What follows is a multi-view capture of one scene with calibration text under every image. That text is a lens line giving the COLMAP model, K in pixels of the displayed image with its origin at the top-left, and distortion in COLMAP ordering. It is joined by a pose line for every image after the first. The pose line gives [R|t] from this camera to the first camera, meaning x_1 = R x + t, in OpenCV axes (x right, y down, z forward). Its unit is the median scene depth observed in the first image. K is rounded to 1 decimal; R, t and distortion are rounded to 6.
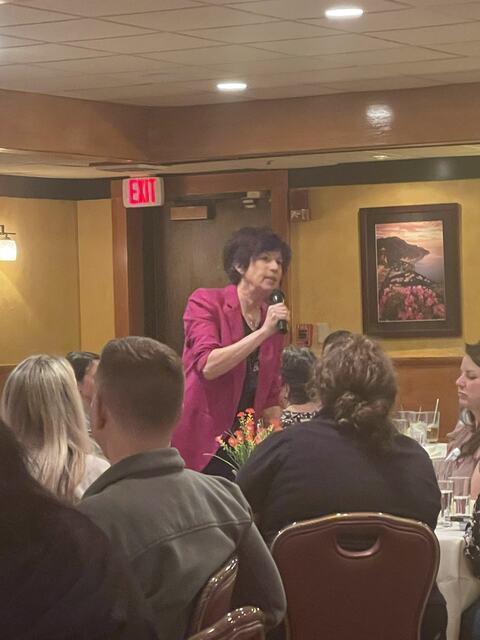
lens RADIAL K [[2263.6, 0, 240.1], [0, 2263.6, 320.3], [0, 0, 1]] dist [-0.193424, 0.000000]
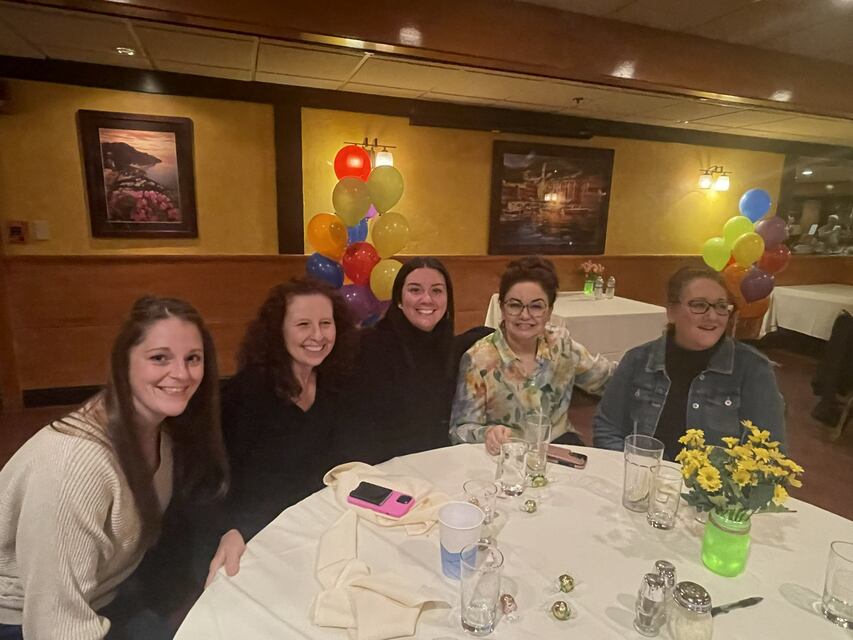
lens RADIAL K [[506.6, 0, 421.4], [0, 506.6, 324.8], [0, 0, 1]] dist [0.006188, -0.000725]
pose [[0.654818, -0.098002, 0.749406, -0.029168], [-0.020706, 0.988859, 0.147409, 0.010651], [-0.755503, -0.112043, 0.645494, 0.724546]]
